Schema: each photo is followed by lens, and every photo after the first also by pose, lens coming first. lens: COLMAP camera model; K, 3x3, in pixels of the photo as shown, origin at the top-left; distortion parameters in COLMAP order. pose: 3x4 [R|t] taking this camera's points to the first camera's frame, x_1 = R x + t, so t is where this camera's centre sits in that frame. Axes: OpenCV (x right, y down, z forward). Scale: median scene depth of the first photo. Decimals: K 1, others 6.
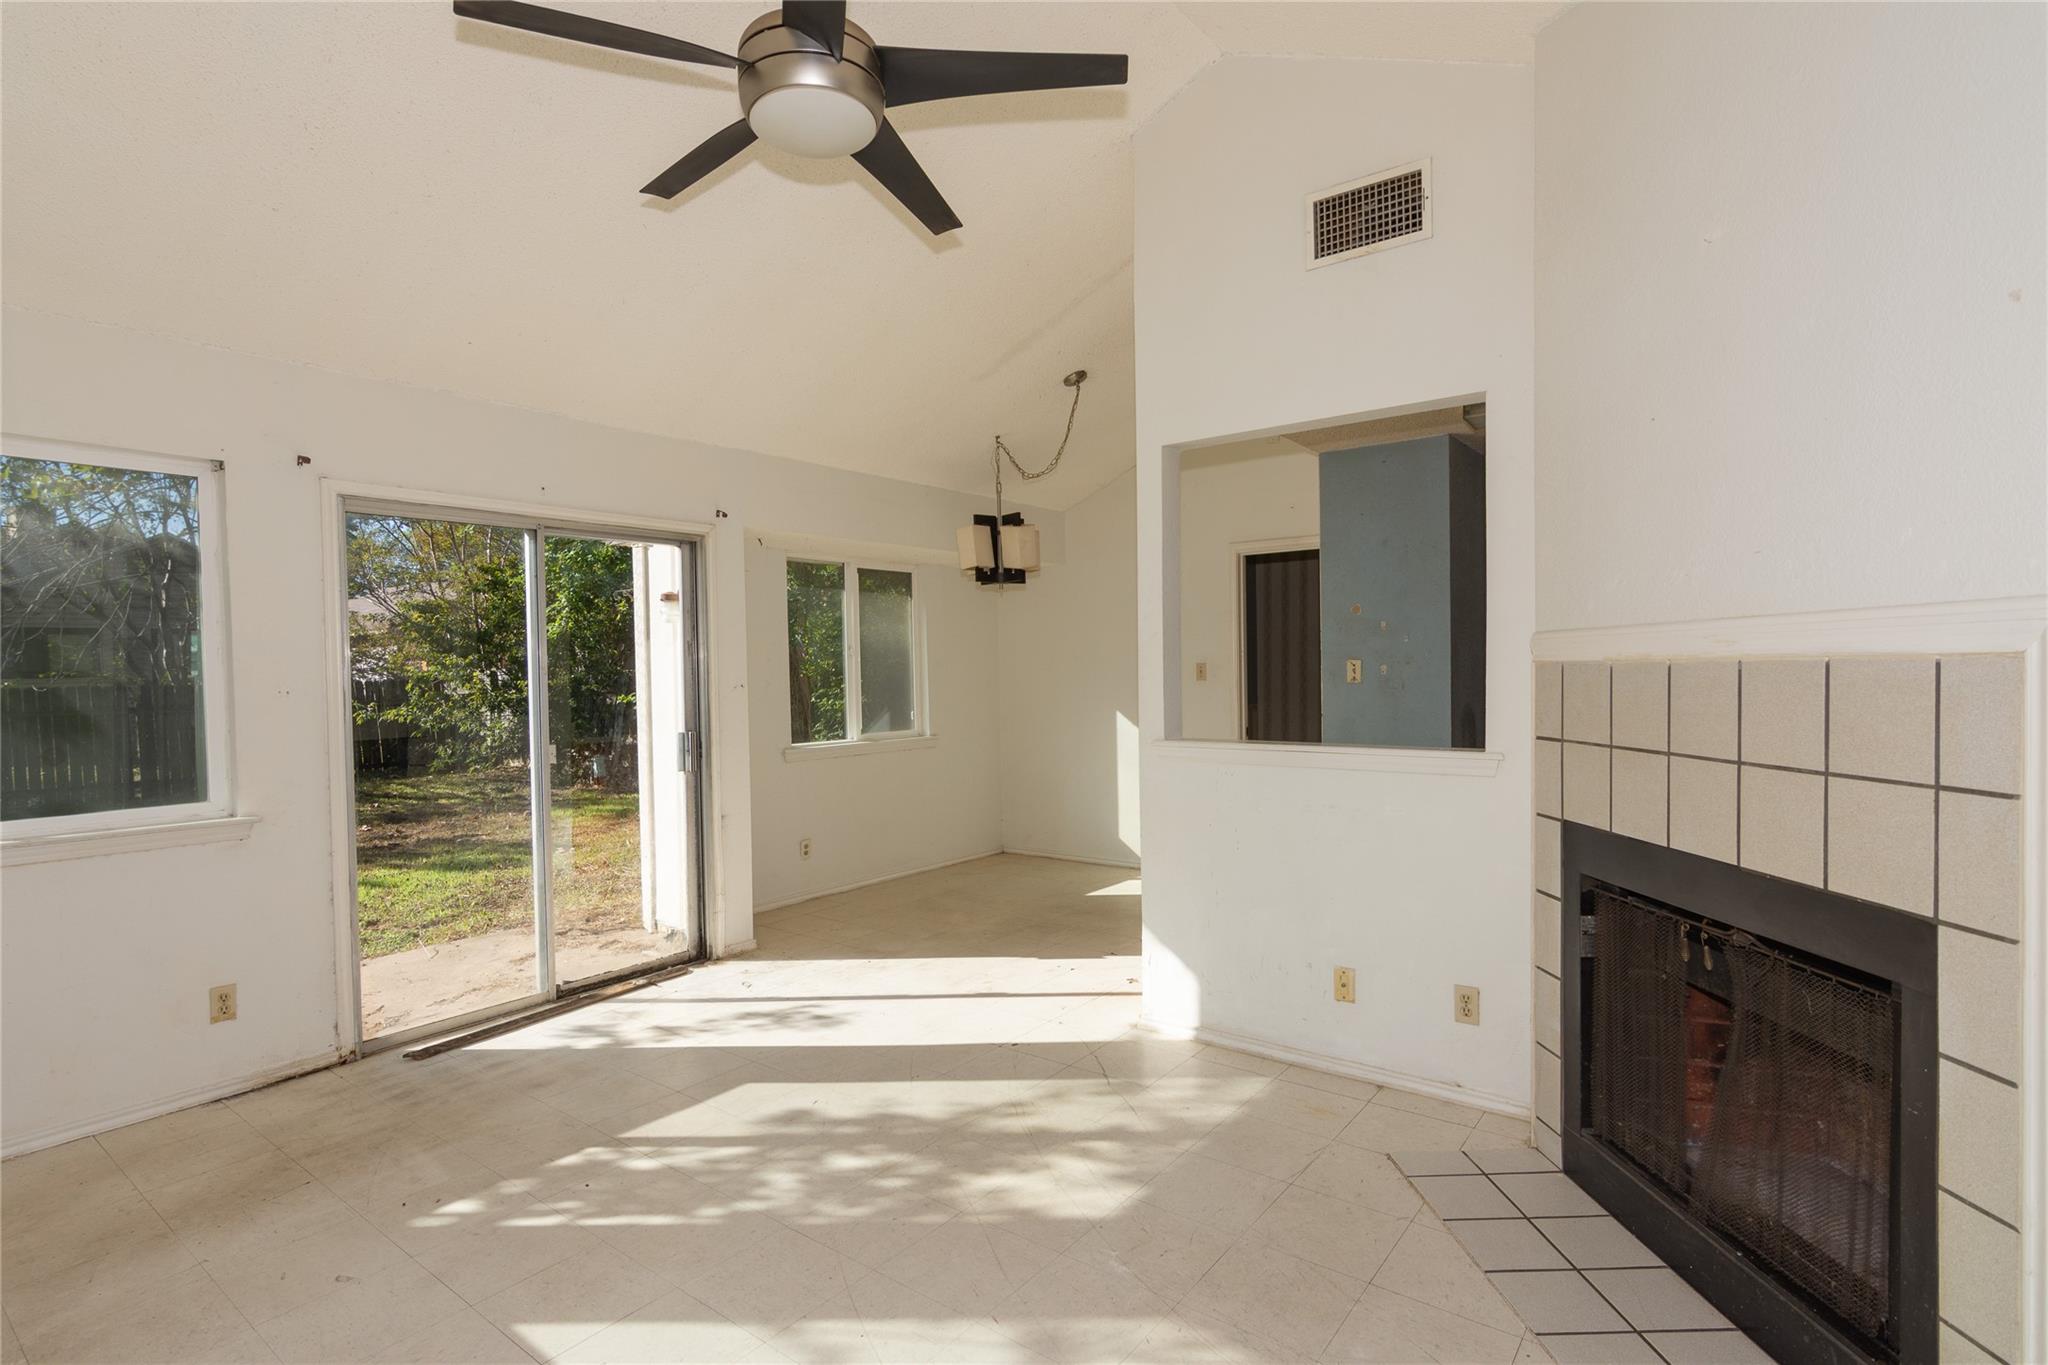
lens RADIAL K [[987.7, 0, 1035.1], [0, 987.7, 694.7], [0, 0, 1]] dist [-0.000347, 0.002219]
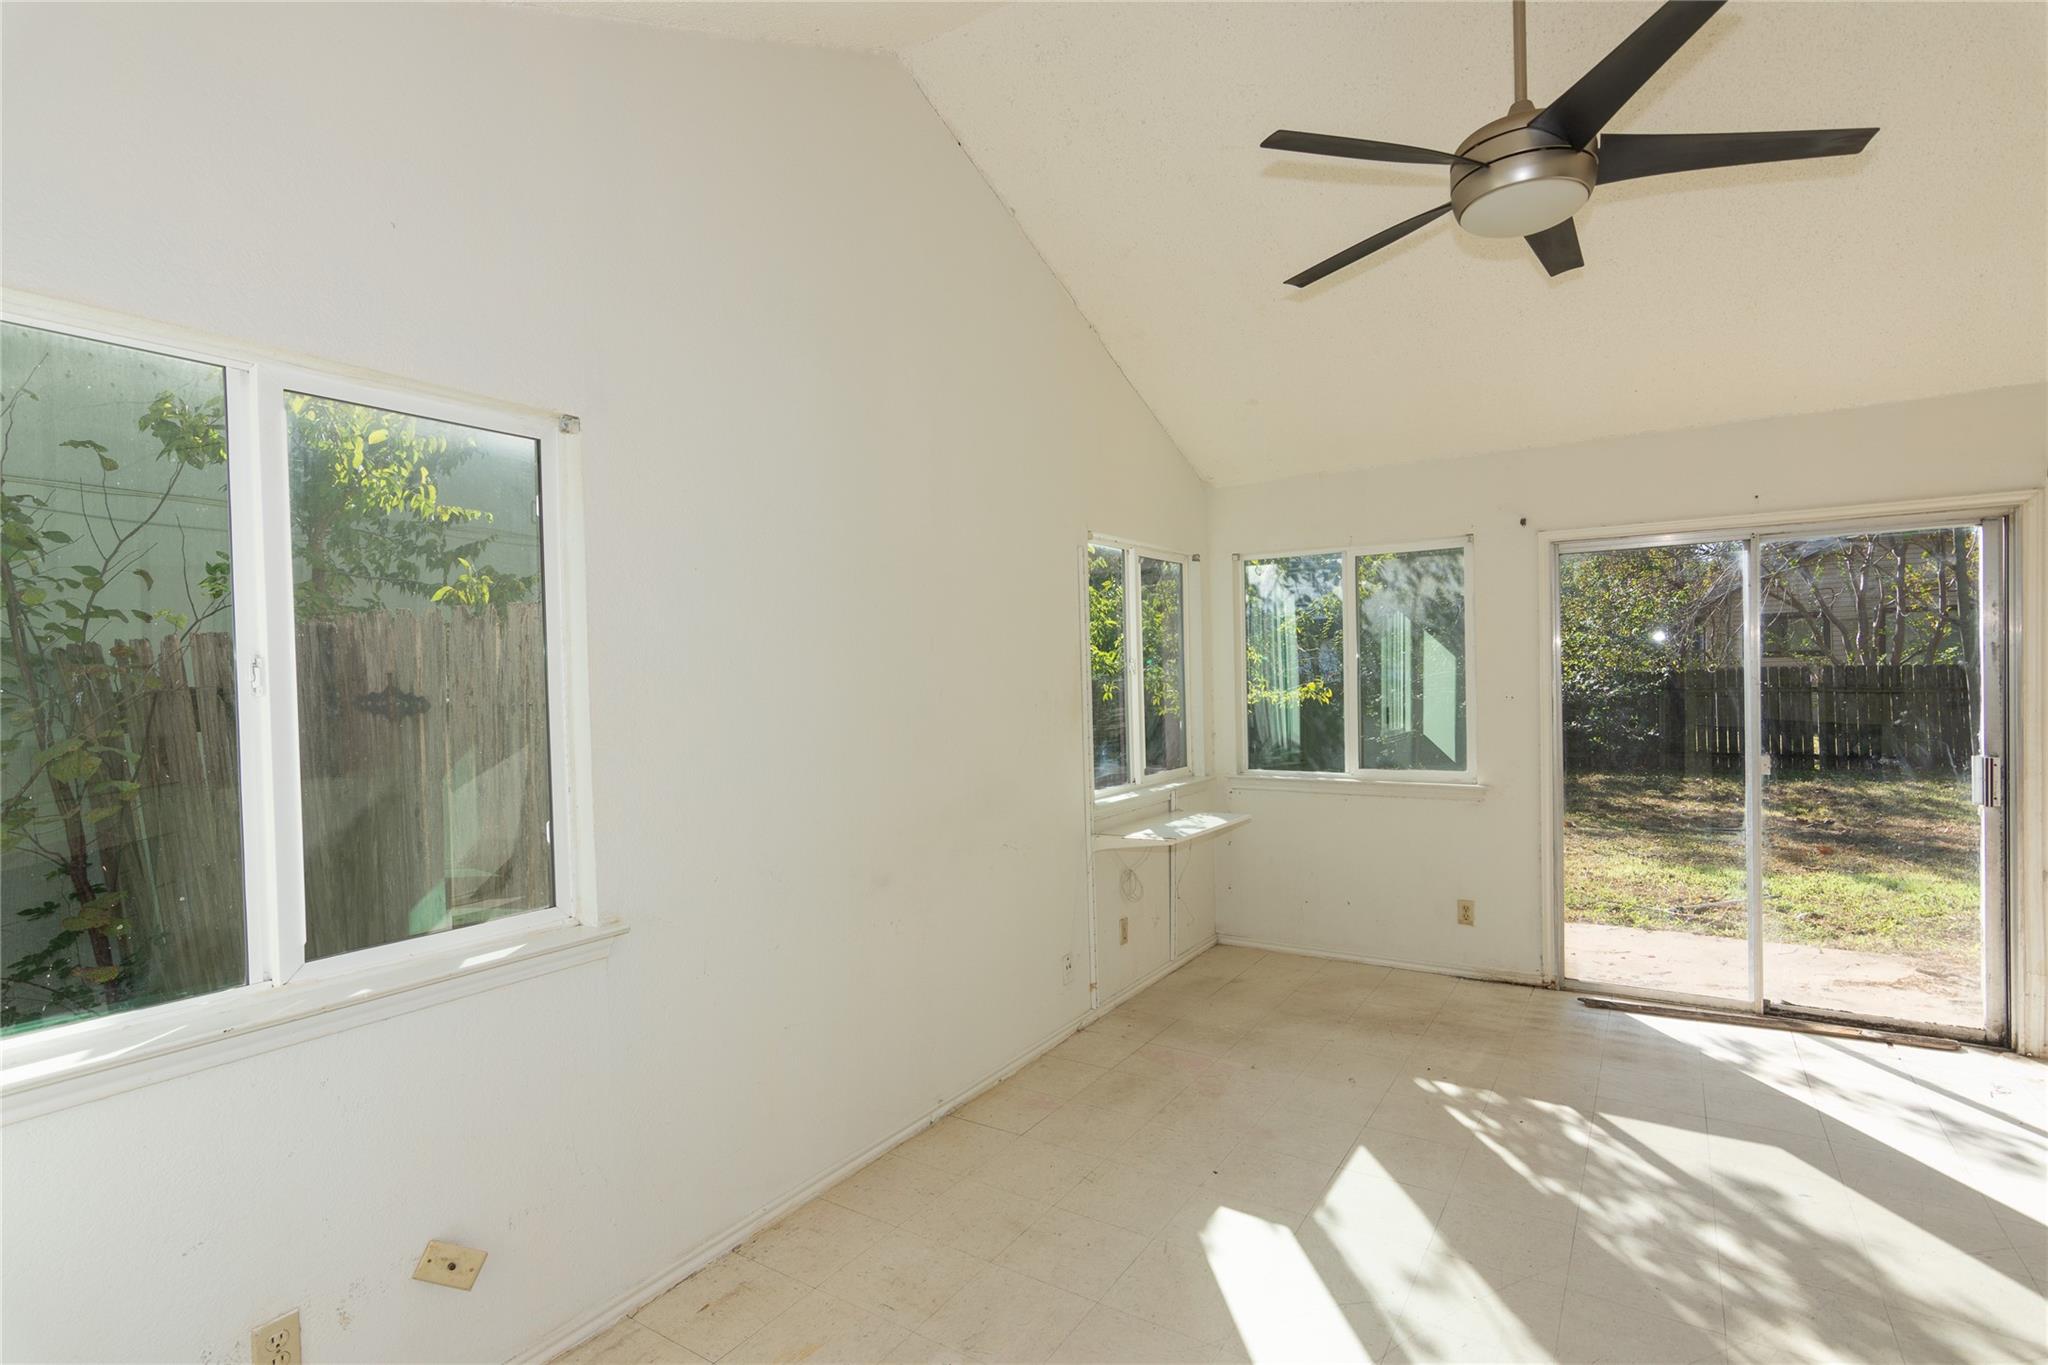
lens RADIAL K [[987.7, 0, 1020.2], [0, 987.7, 692.7], [0, 0, 1]] dist [-0.000347, 0.002219]
pose [[0.081375, 0.031647, -0.996181, 0.545093], [-0.005755, 0.999494, 0.031283, -0.048332], [0.996667, 0.003188, 0.081516, 0.233631]]
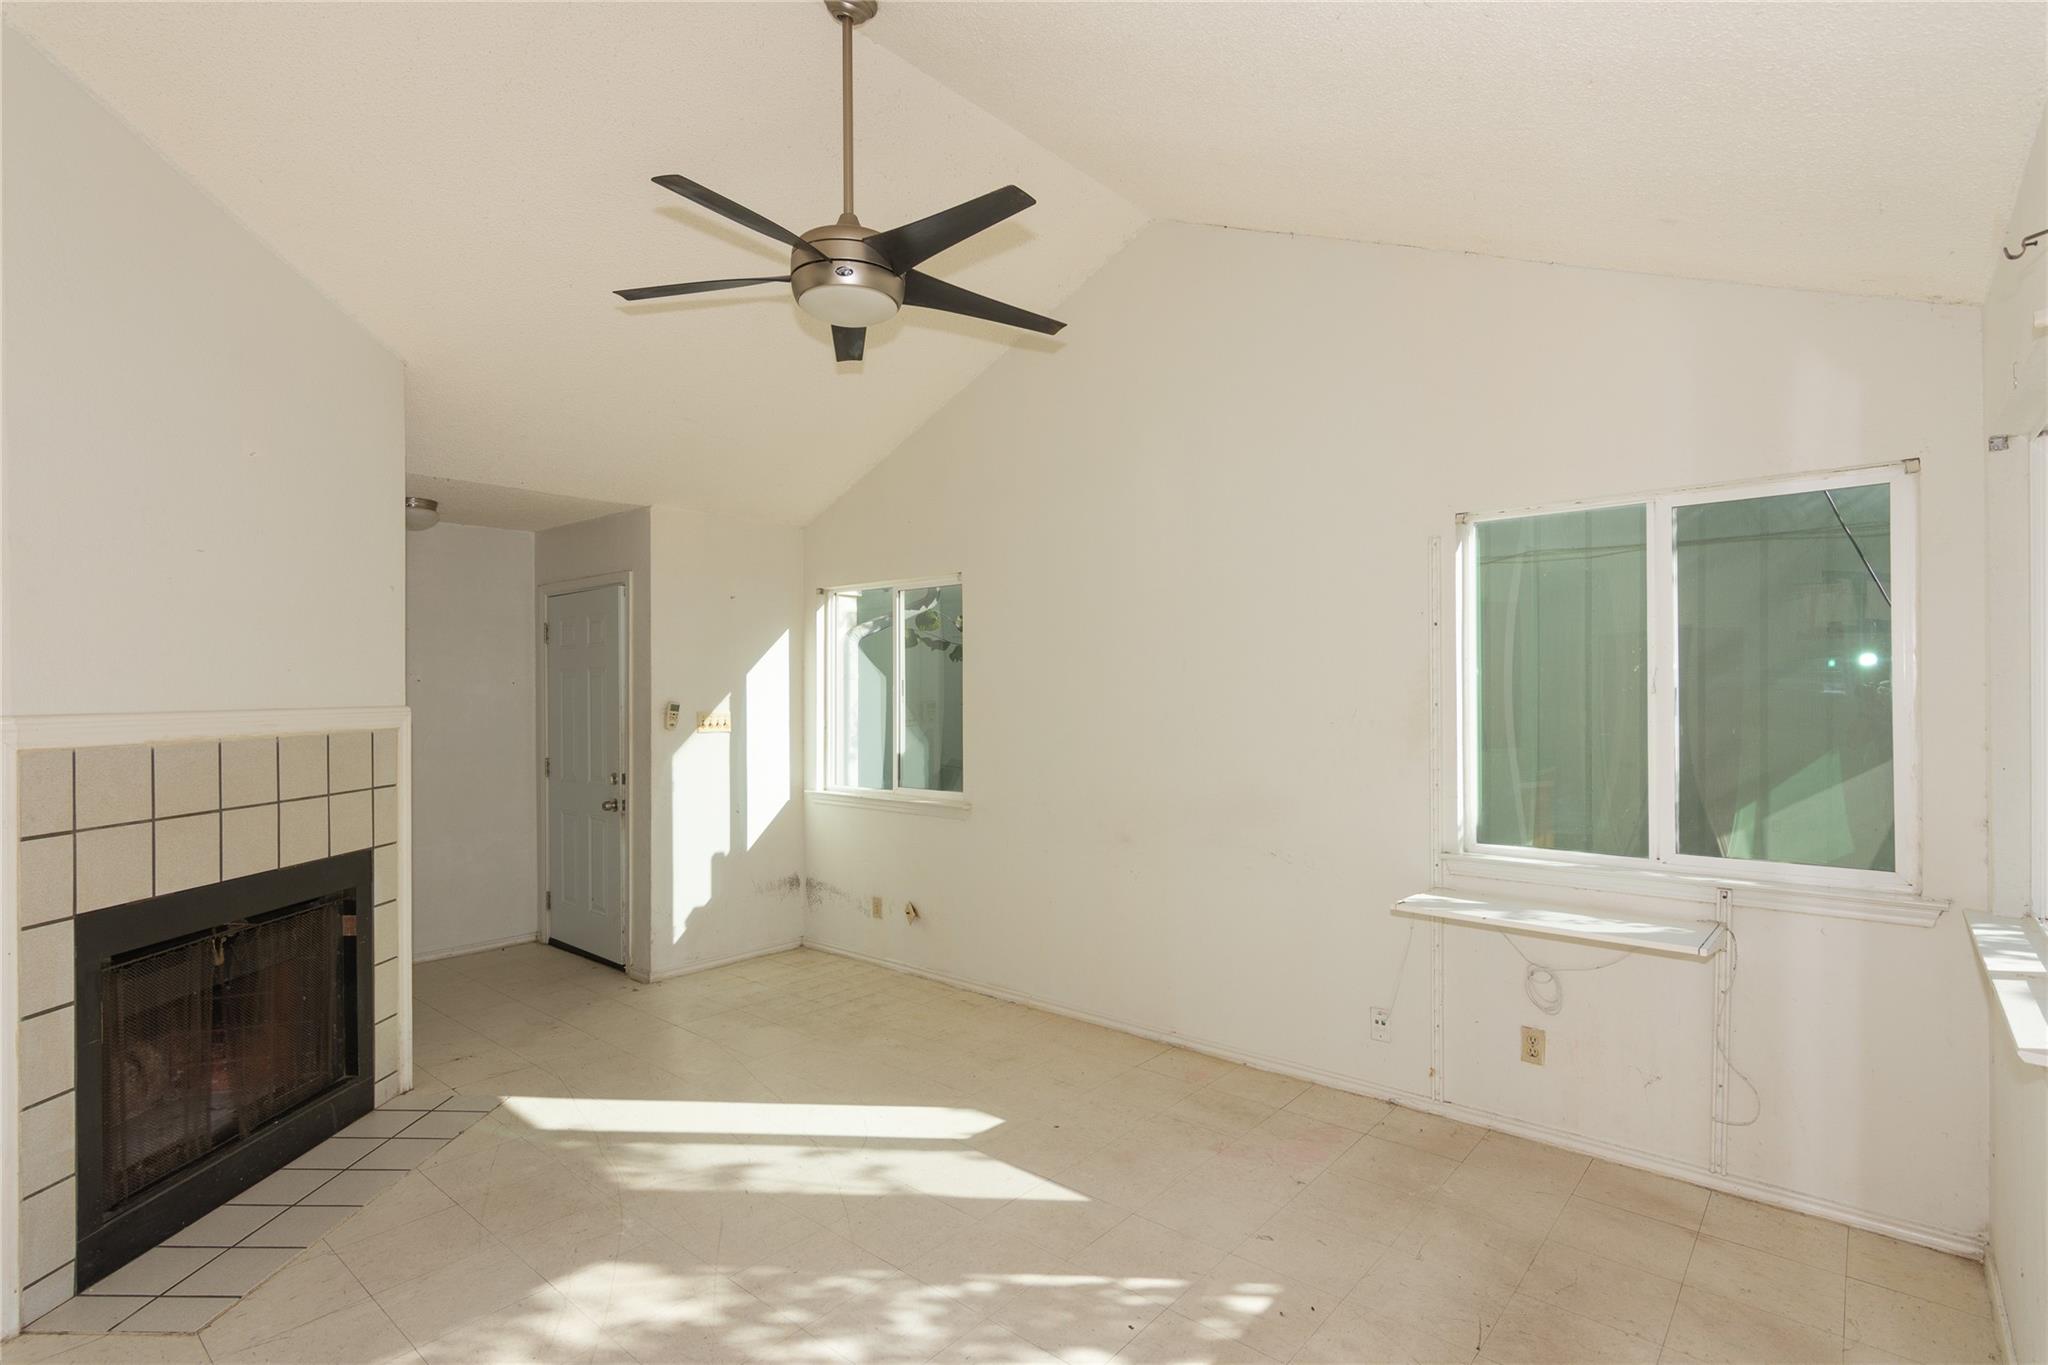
lens RADIAL K [[987.7, 0, 1019.7], [0, 987.7, 689.7], [0, 0, 1]] dist [-0.000347, 0.002219]
pose [[-0.998240, 0.020509, 0.055637, -0.330757], [0.021605, 0.999583, 0.019172, -0.068443], [-0.055221, 0.020340, -0.998267, 1.498933]]
